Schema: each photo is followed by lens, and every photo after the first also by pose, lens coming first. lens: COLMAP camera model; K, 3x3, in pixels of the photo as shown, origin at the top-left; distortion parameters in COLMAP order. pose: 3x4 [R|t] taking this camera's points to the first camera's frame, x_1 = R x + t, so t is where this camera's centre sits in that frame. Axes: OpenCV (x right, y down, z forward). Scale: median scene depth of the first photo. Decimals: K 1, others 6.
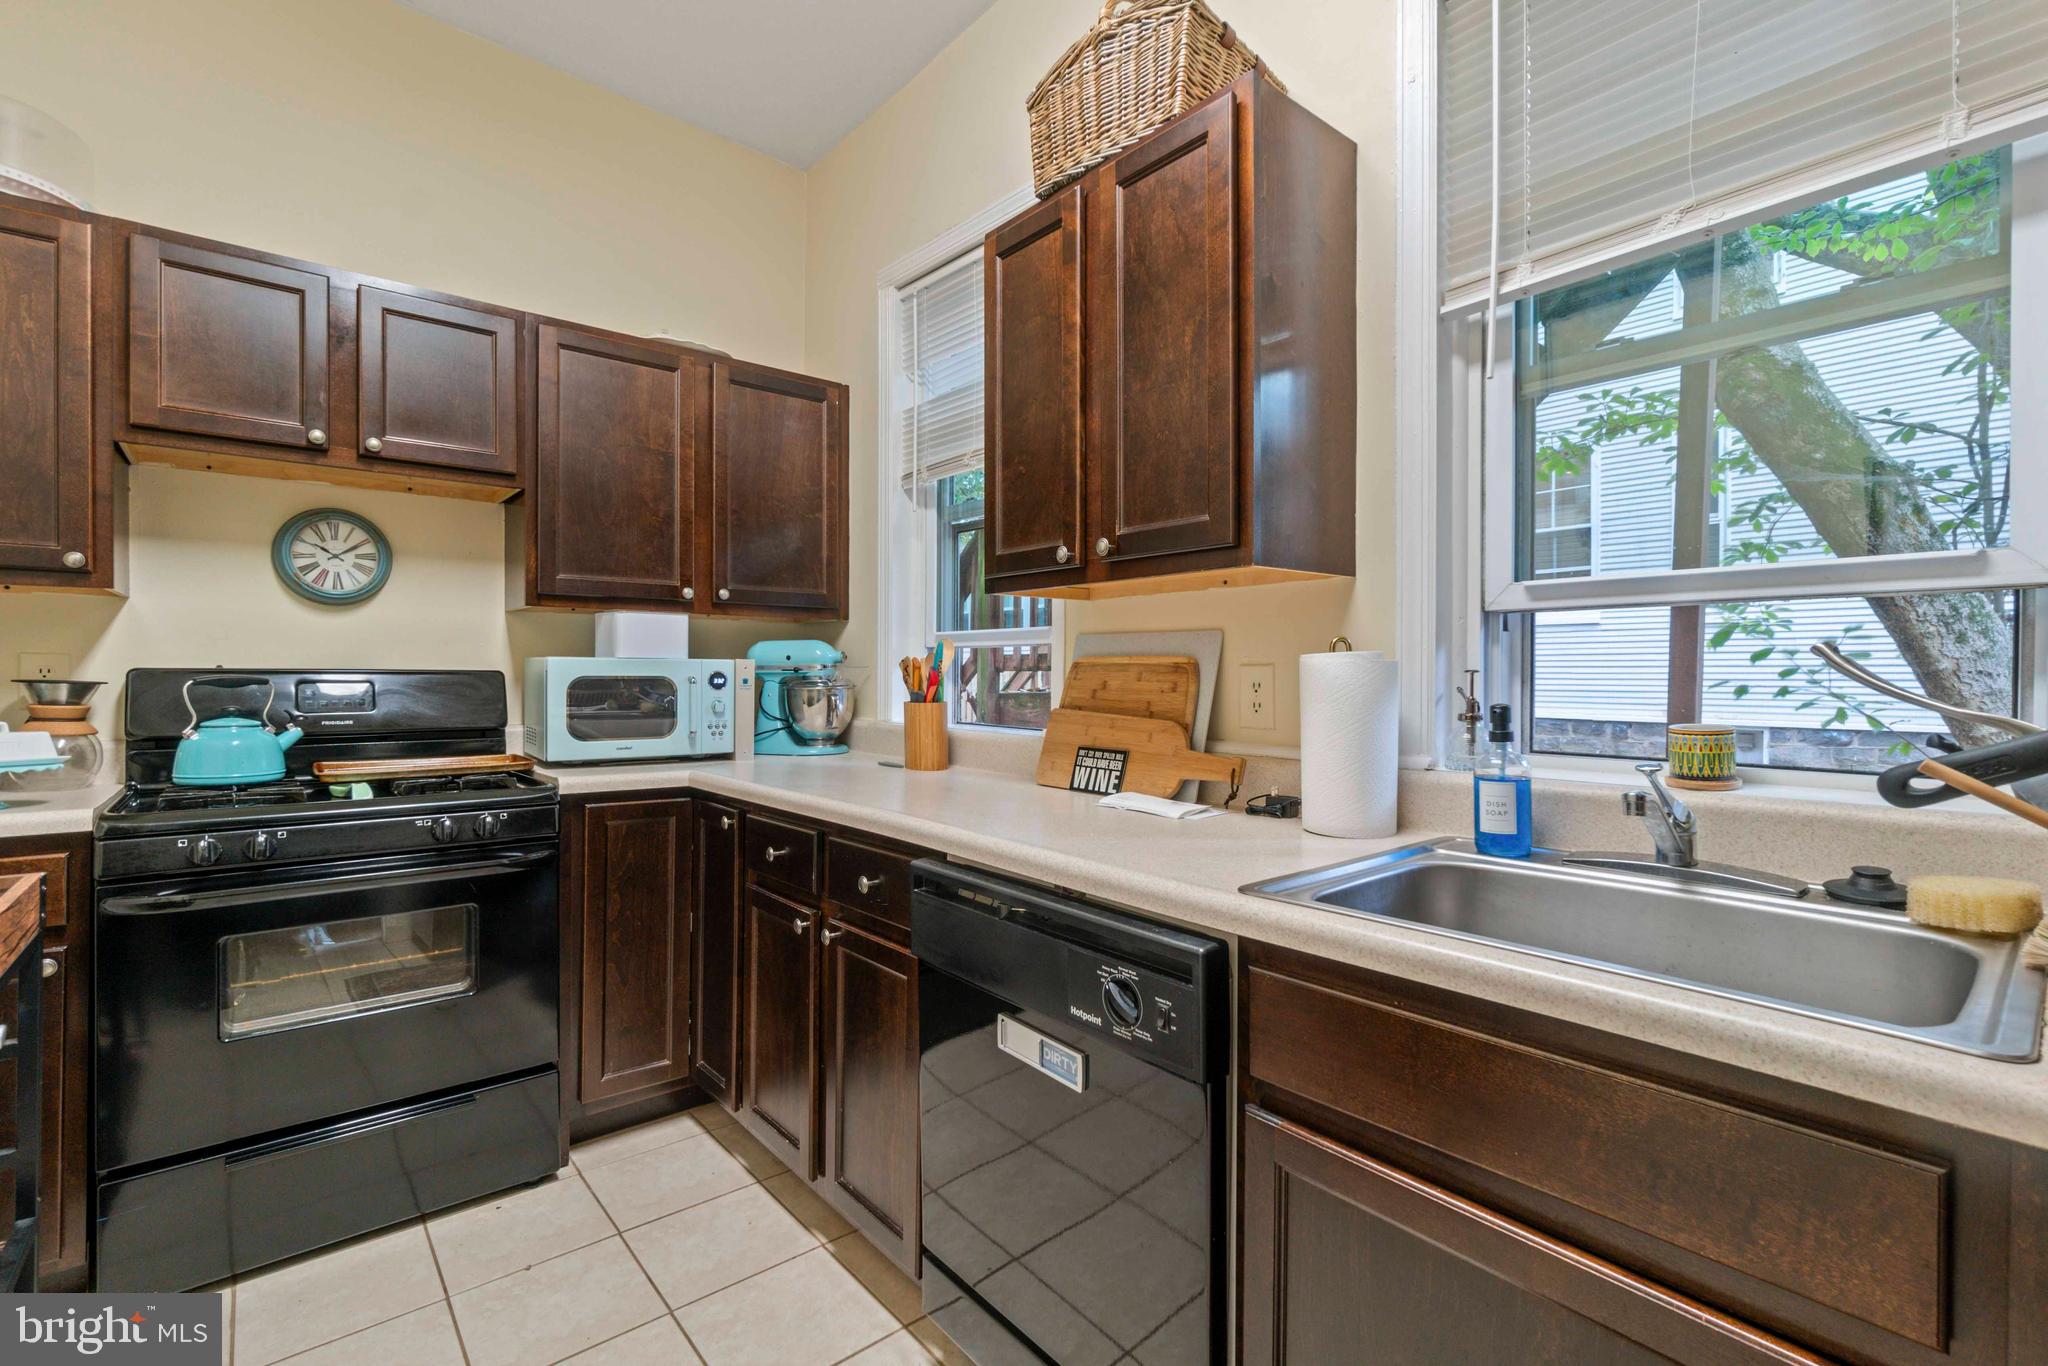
lens RADIAL K [[899.5, 0, 1024.0], [0, 899.5, 683.0], [0, 0, 1]] dist [-0.007634, -0.000706]
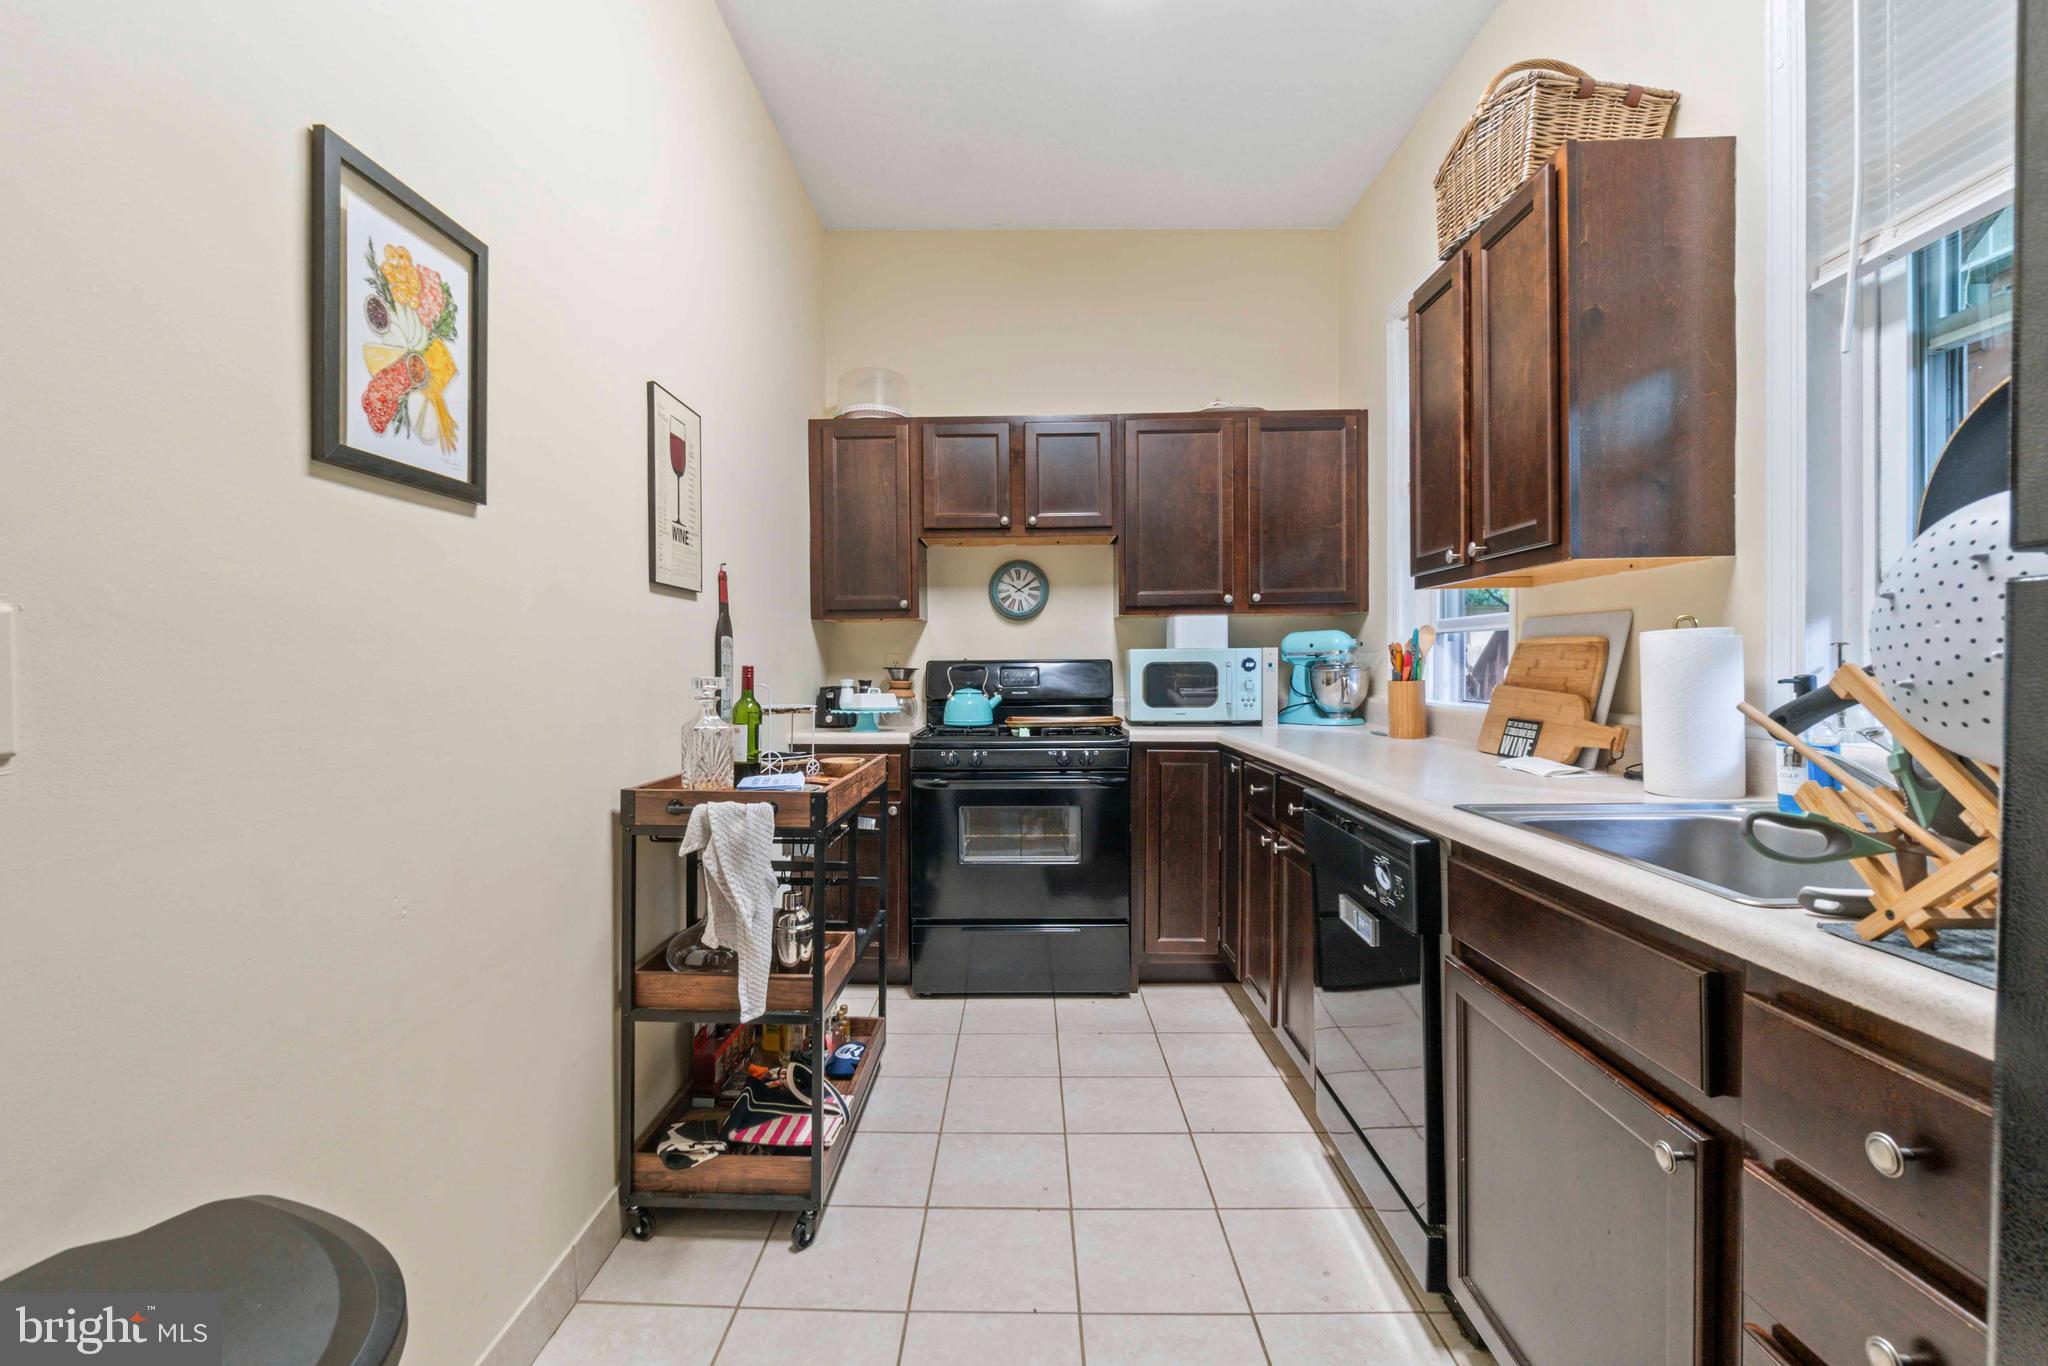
lens RADIAL K [[899.5, 0, 1024.0], [0, 899.5, 683.0], [0, 0, 1]] dist [-0.007634, -0.000706]
pose [[0.758841, 0.001867, -0.651273, 0.310866], [0.006638, 0.999922, 0.010601, 0.009613], [0.651242, -0.012368, 0.758769, -0.239723]]
